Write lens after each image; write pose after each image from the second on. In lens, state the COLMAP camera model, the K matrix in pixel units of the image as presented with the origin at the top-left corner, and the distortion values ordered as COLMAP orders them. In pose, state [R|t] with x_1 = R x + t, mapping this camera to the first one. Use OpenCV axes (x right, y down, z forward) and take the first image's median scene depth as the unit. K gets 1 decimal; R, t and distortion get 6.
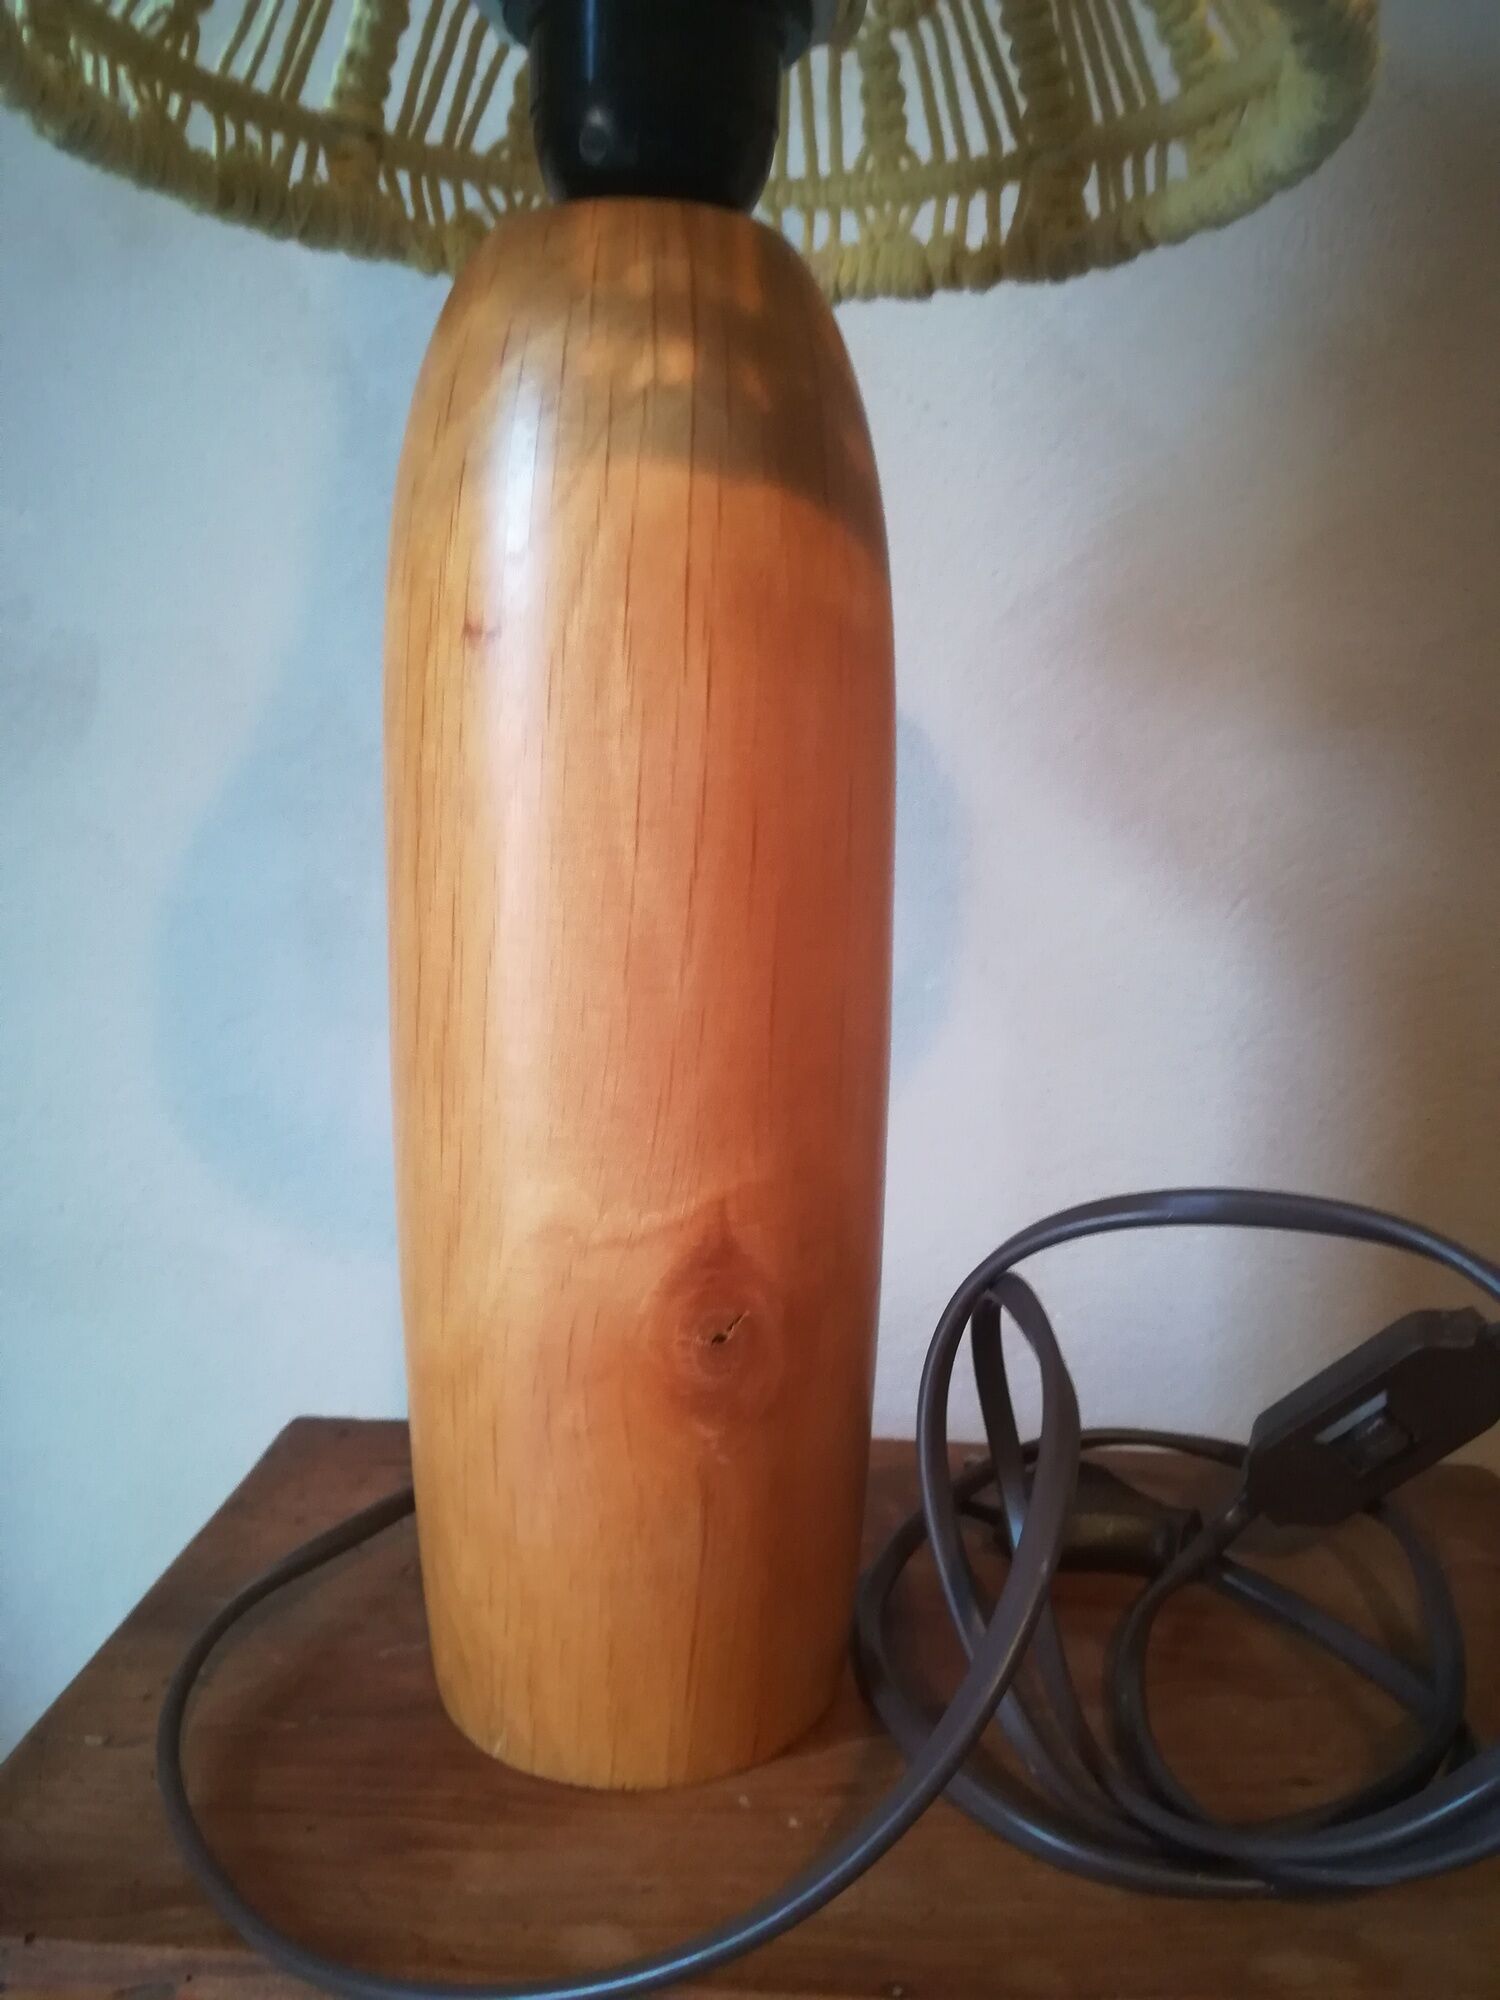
lens RADIAL K [[1474.2, 0, 741.7], [0, 1474.2, 1001.5], [0, 0, 1]] dist [0.008742, -0.011966]
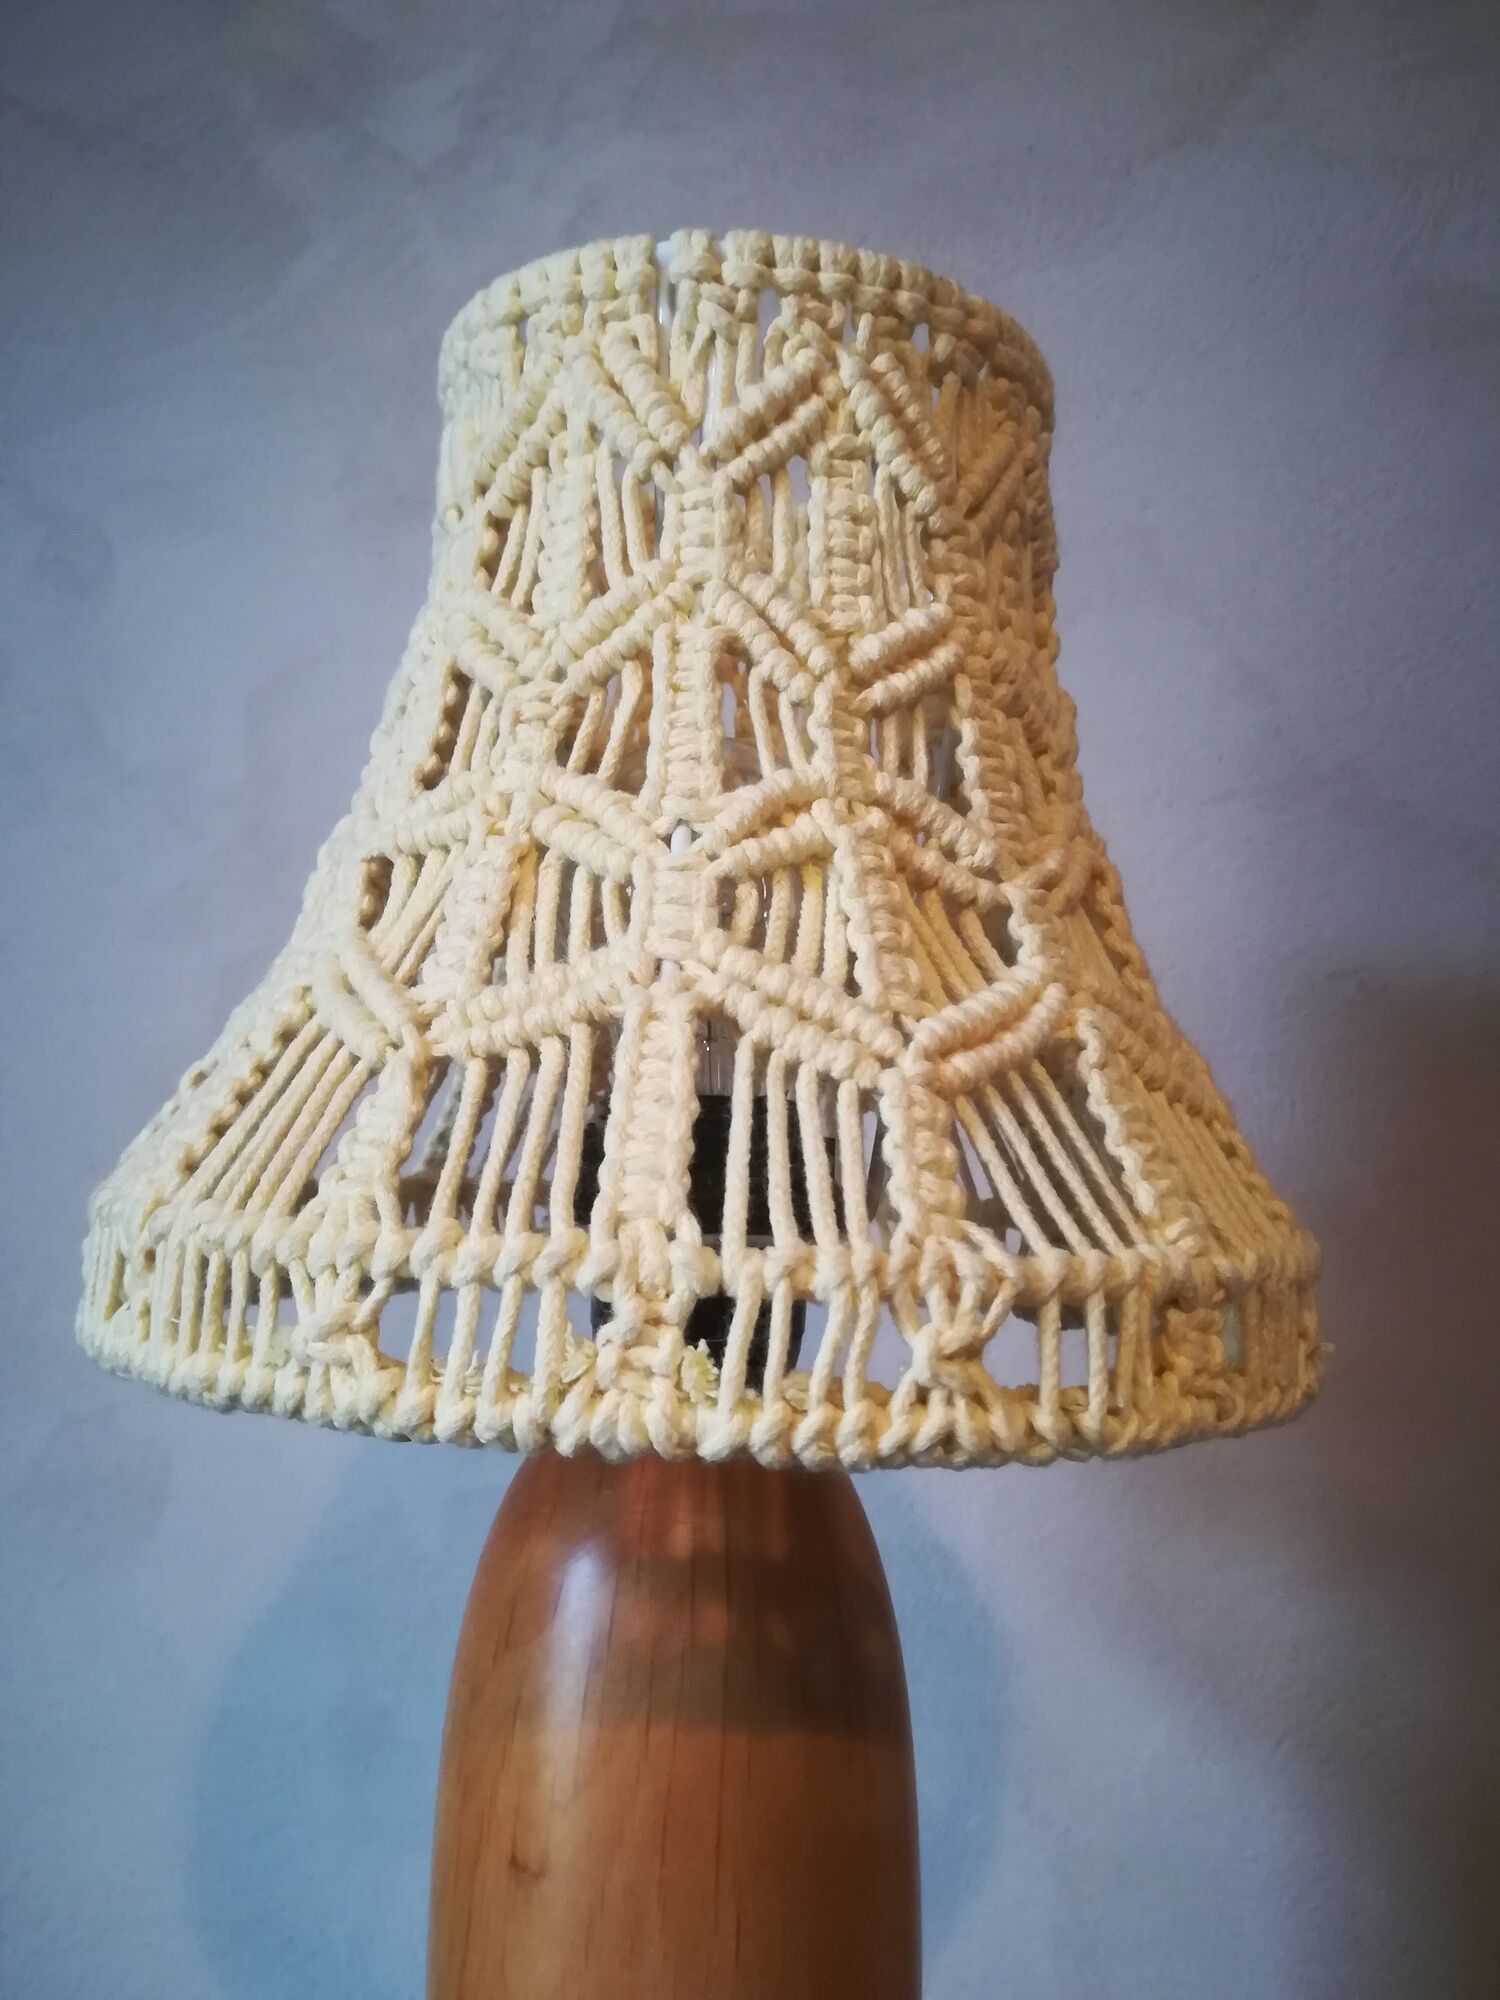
lens RADIAL K [[1474.2, 0, 761.6], [0, 1474.2, 990.7], [0, 0, 1]] dist [0.008742, -0.011966]
pose [[0.999702, 0.001051, -0.024402, 0.020035], [-0.007028, 0.969204, -0.246159, -0.617375], [0.023392, 0.246257, 0.968922, -0.196255]]
